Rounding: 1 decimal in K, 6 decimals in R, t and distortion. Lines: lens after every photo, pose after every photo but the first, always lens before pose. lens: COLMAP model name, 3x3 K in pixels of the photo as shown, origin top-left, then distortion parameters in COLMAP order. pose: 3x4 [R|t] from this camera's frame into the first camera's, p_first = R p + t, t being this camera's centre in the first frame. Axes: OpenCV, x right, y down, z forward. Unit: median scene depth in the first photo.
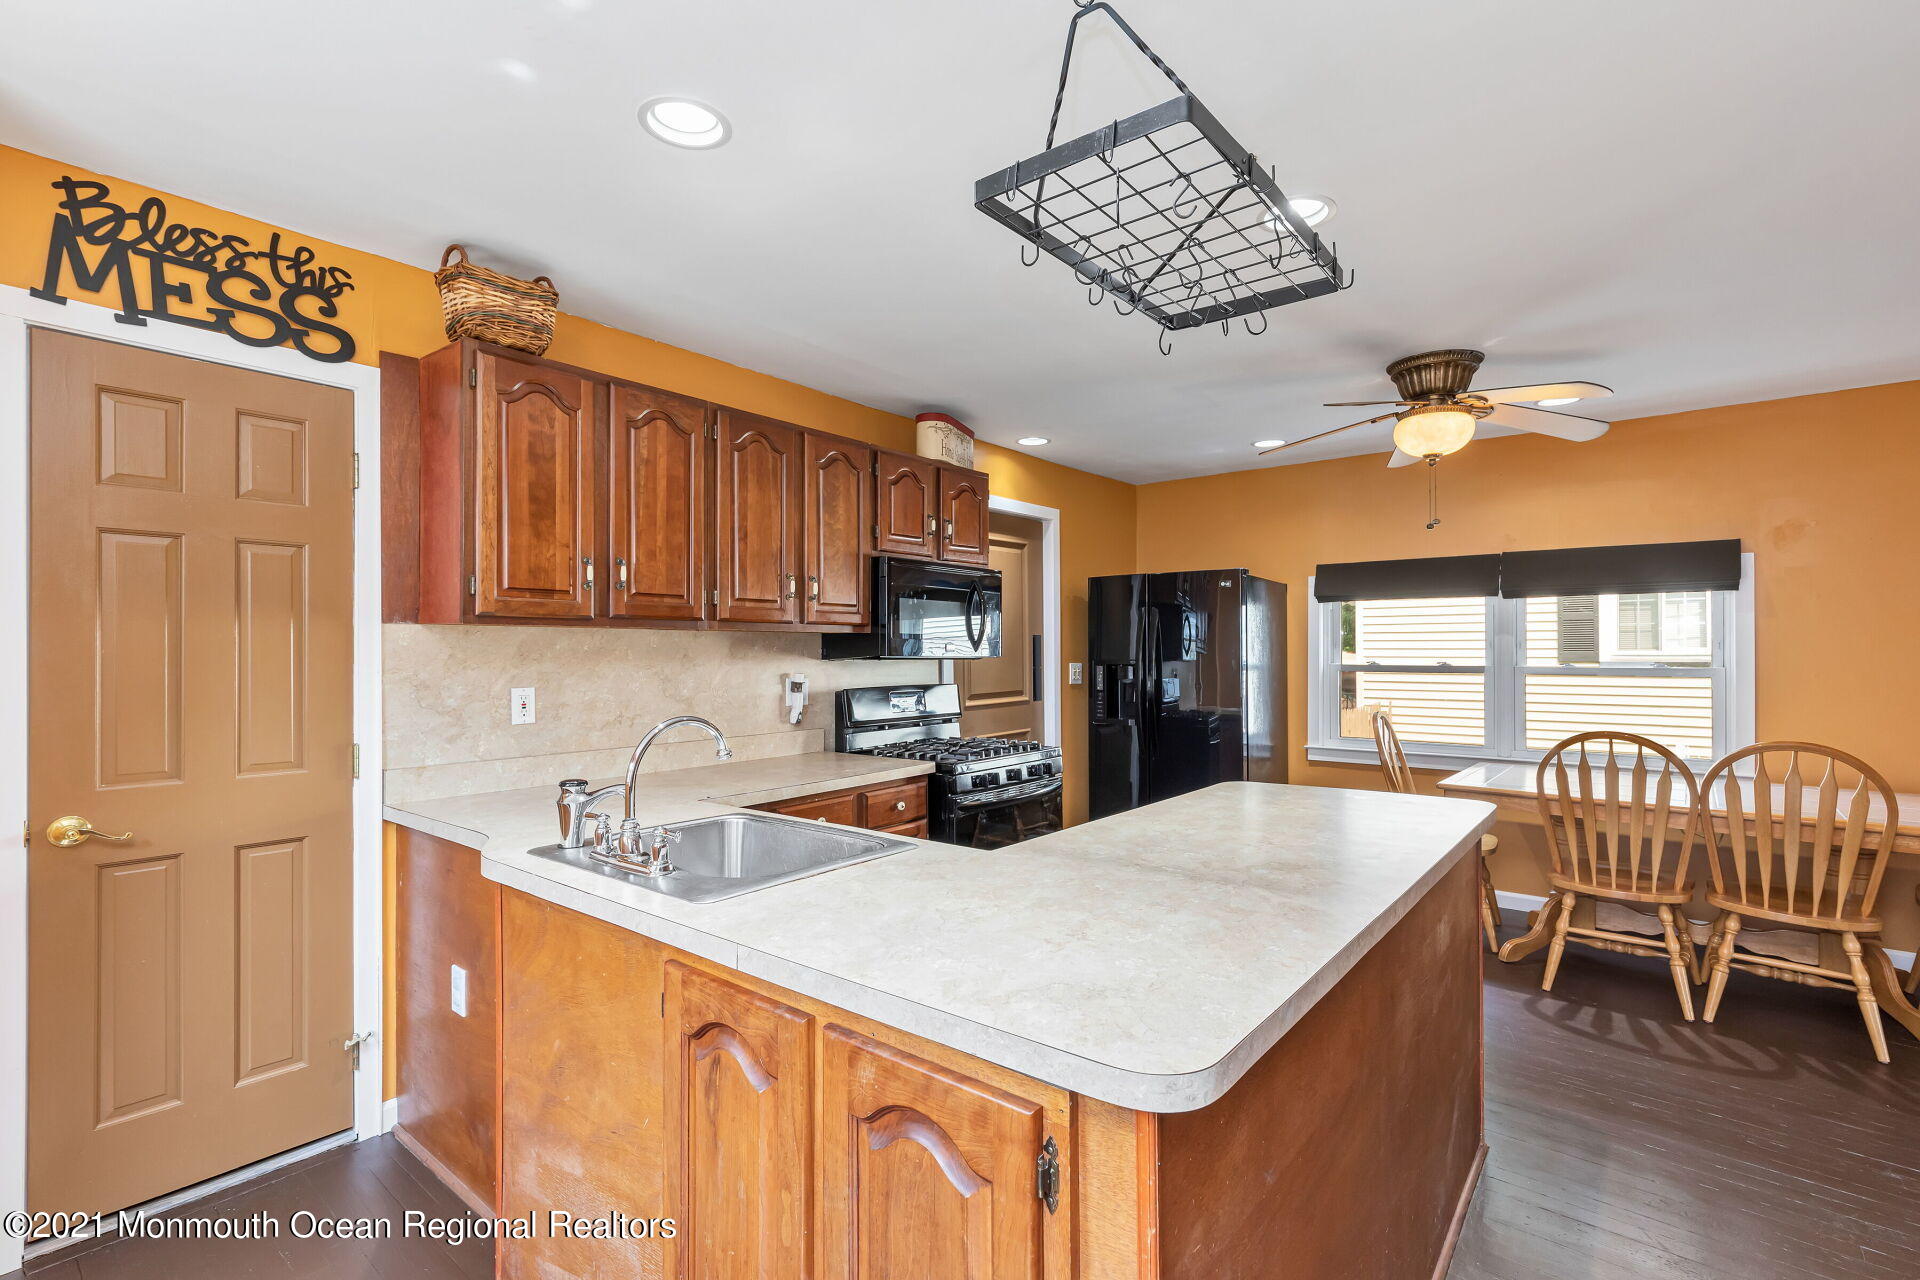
lens RADIAL K [[865.4, 0, 960.0], [0, 865.4, 640.0], [0, 0, 1]] dist [0.001146, -0.000070]
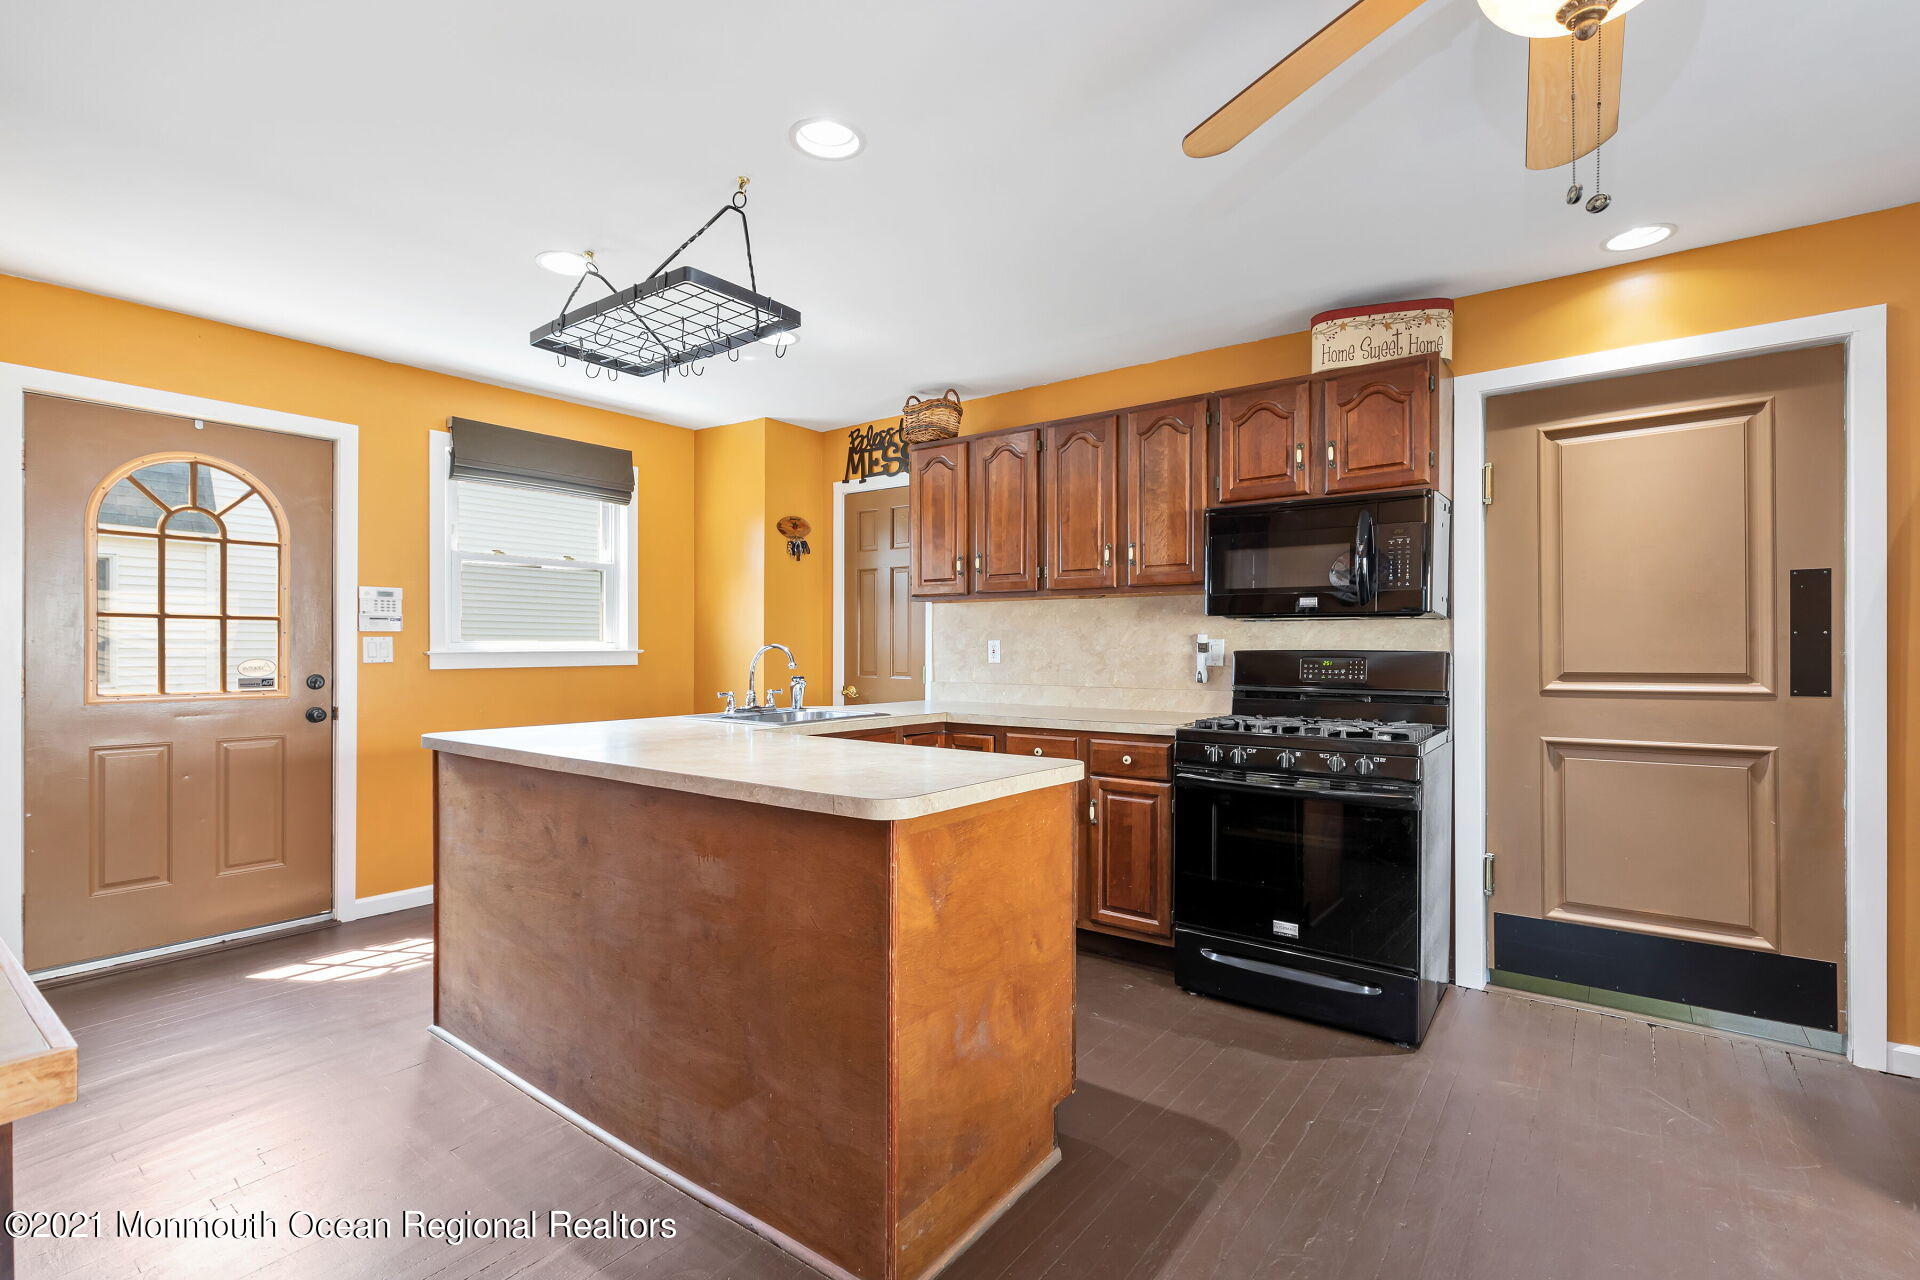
lens RADIAL K [[865.4, 0, 960.0], [0, 865.4, 640.0], [0, 0, 1]] dist [0.001146, -0.000070]
pose [[0.038558, -0.005792, -0.999240, 1.074104], [0.008902, 0.999946, -0.005453, 0.062964], [0.999217, -0.008685, 0.038608, 0.877193]]
